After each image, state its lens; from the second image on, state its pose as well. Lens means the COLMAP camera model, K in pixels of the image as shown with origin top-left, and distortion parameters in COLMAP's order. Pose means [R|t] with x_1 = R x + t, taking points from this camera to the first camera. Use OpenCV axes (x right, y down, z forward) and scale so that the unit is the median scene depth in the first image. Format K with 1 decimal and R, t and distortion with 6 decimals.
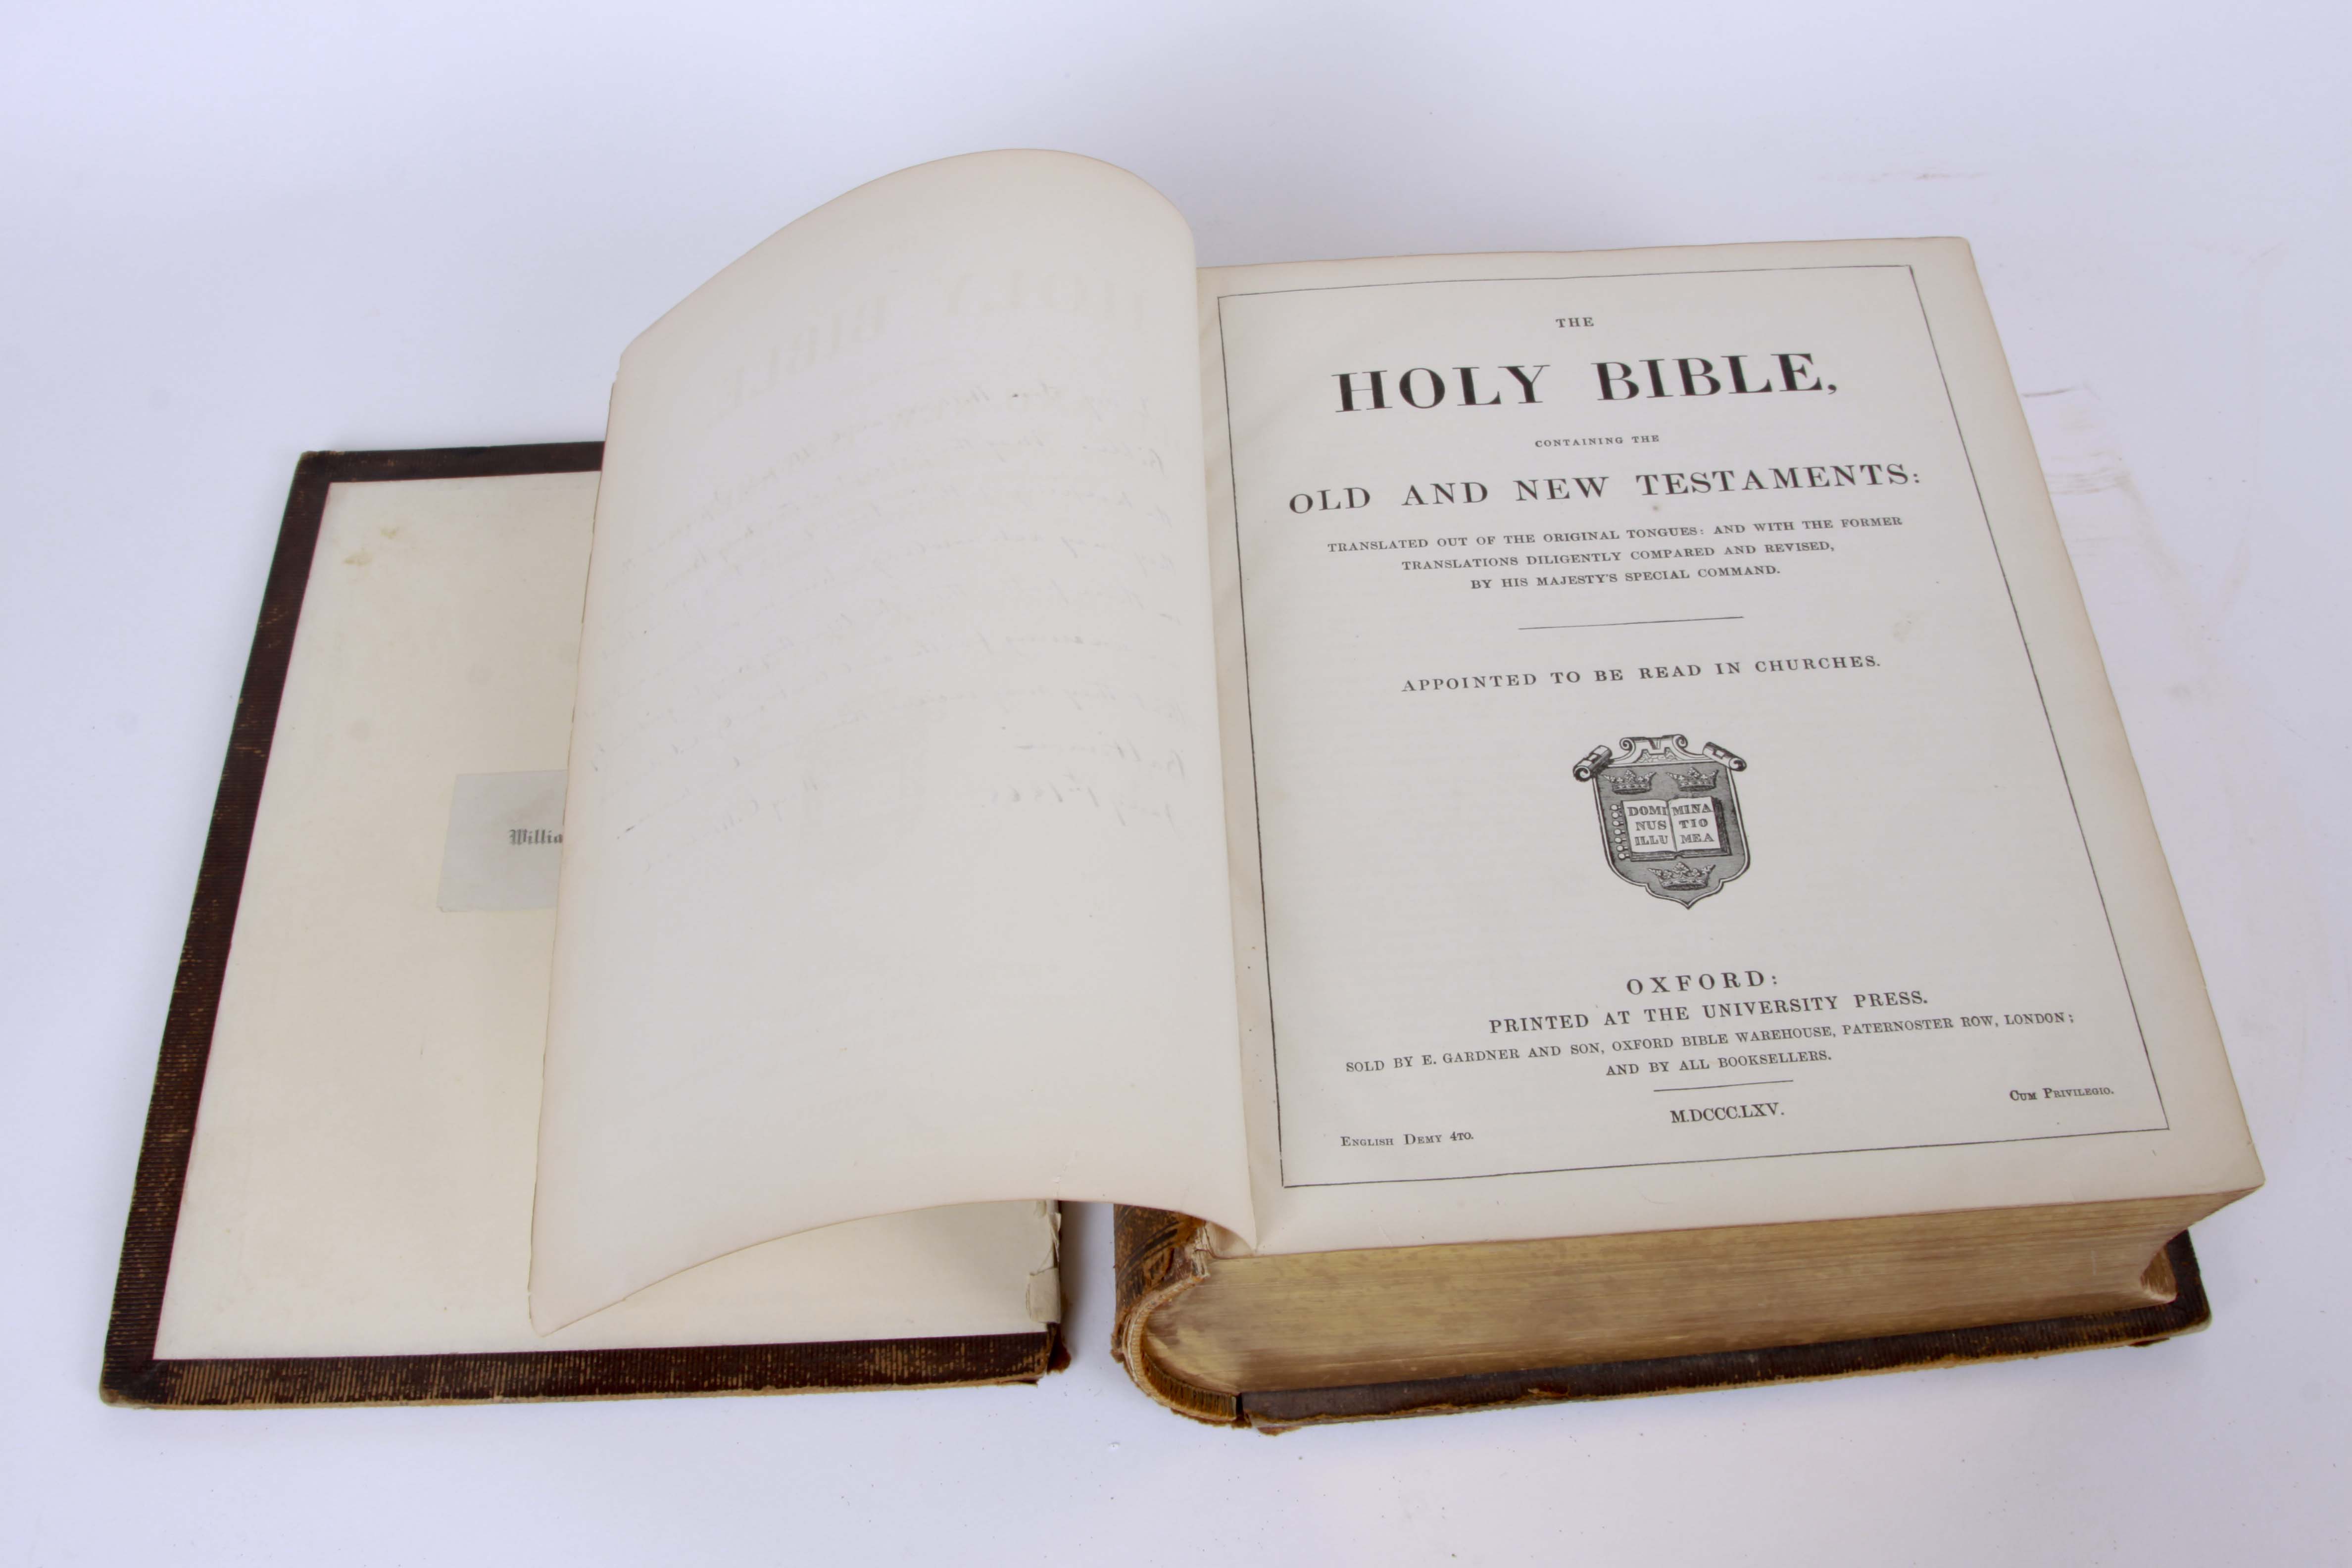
lens RADIAL K [[2440.4, 0, 1195.4], [0, 2440.4, 788.7], [0, 0, 1]] dist [-0.137102, 0.000000]
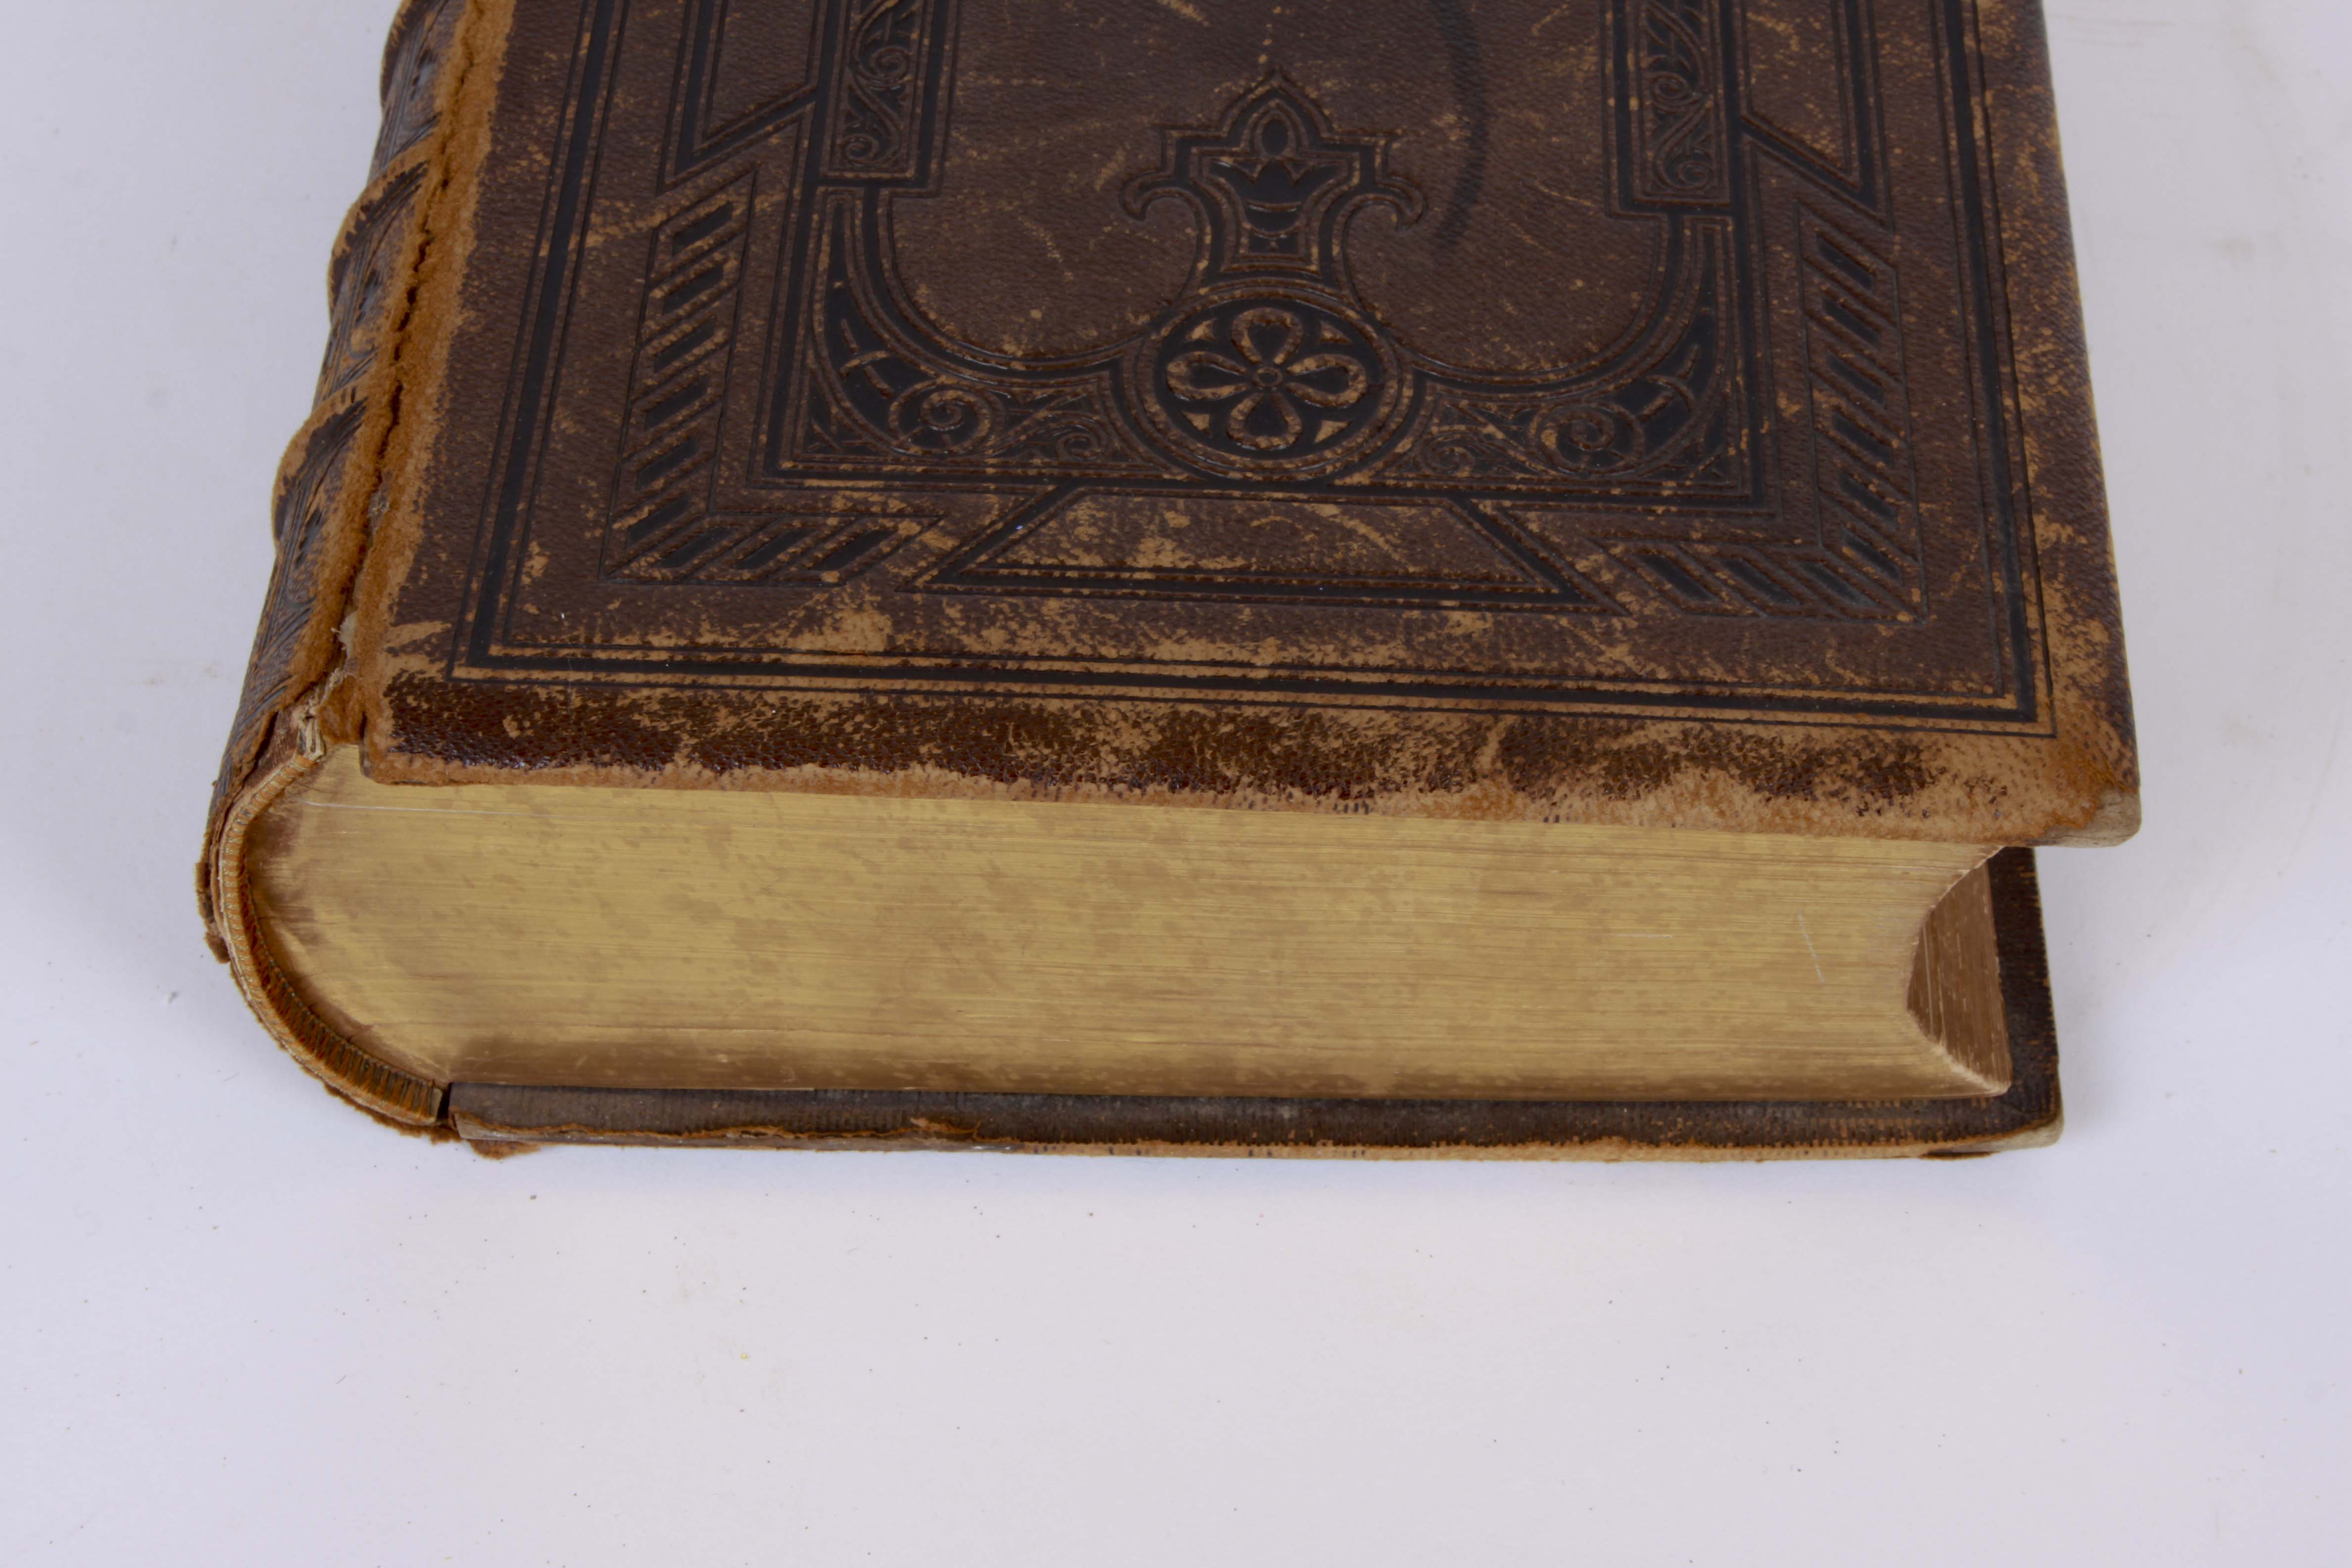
lens RADIAL K [[4312.1, 0, 1200.1], [0, 4312.1, 766.5], [0, 0, 1]] dist [0.002616, 0.000000]
pose [[0.995560, 0.091331, -0.022763, 0.227470], [-0.092762, 0.993025, -0.072778, 0.232382], [0.015958, 0.074566, 0.997088, -0.099435]]
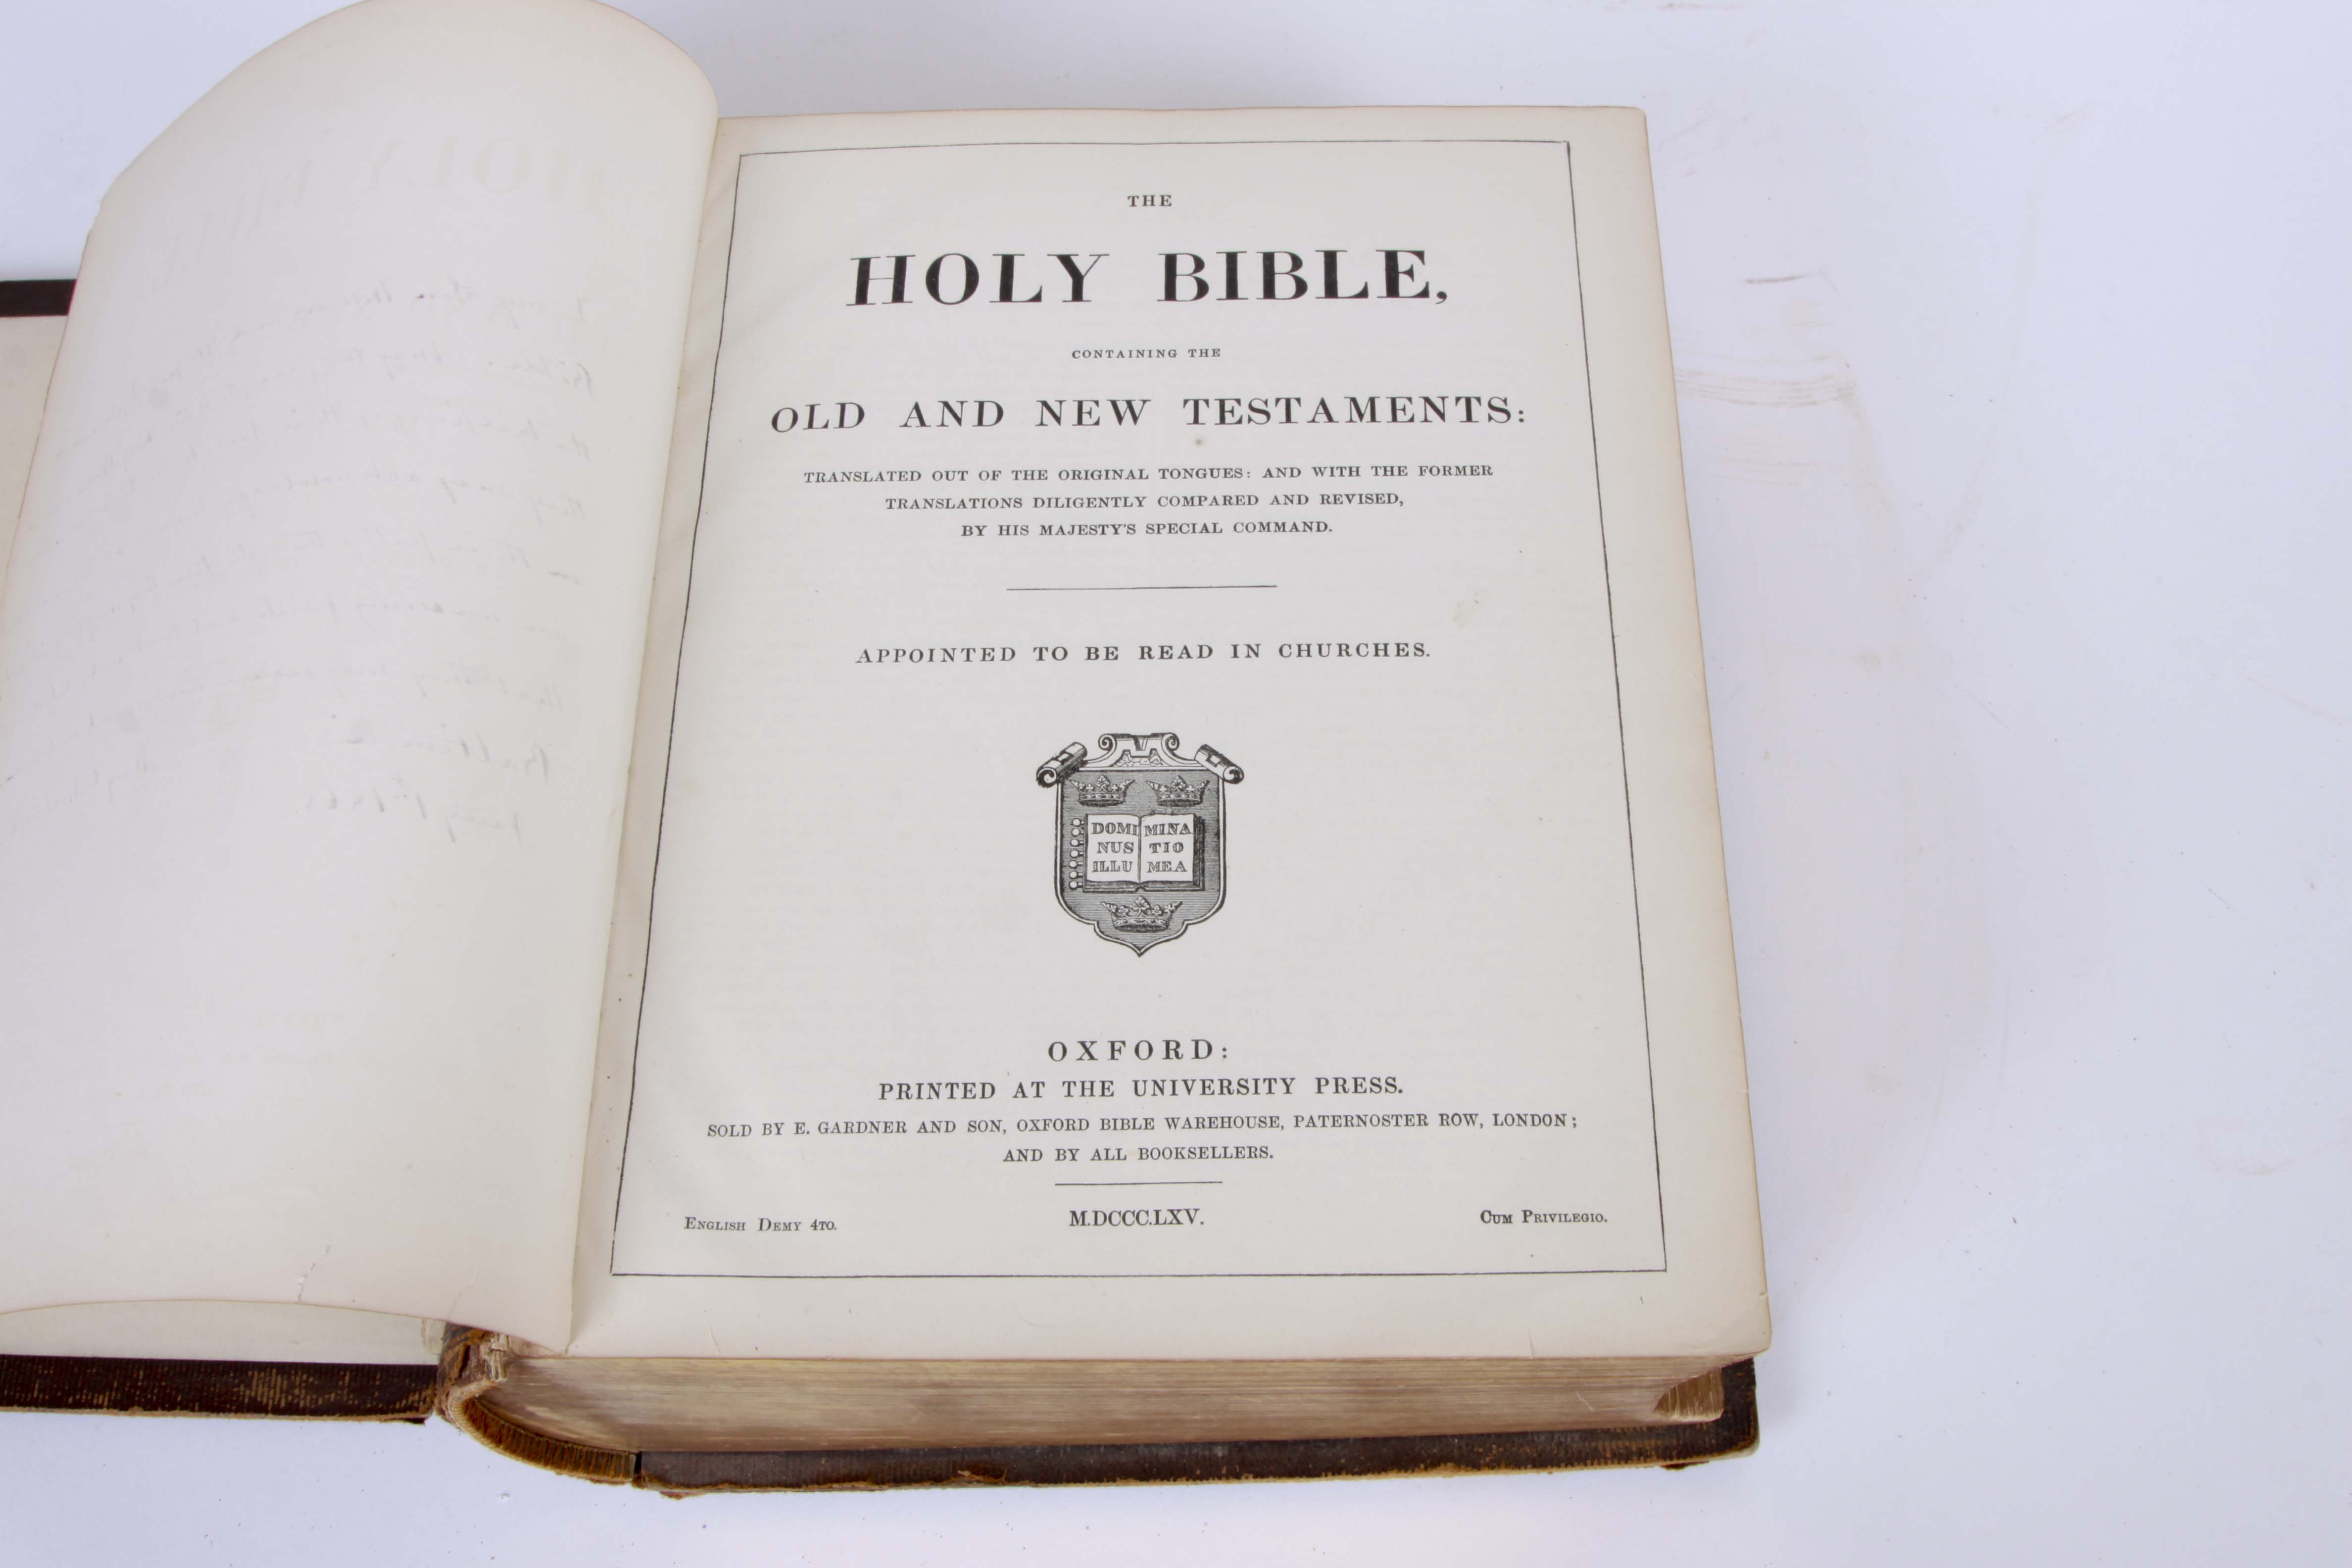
lens RADIAL K [[2440.4, 0, 1194.6], [0, 2440.4, 787.4], [0, 0, 1]] dist [-0.137102, 0.000000]
pose [[0.998863, 0.045409, -0.014524, 0.225088], [-0.043175, 0.990787, 0.128360, -0.115095], [0.020219, -0.127587, 0.991621, 0.160137]]
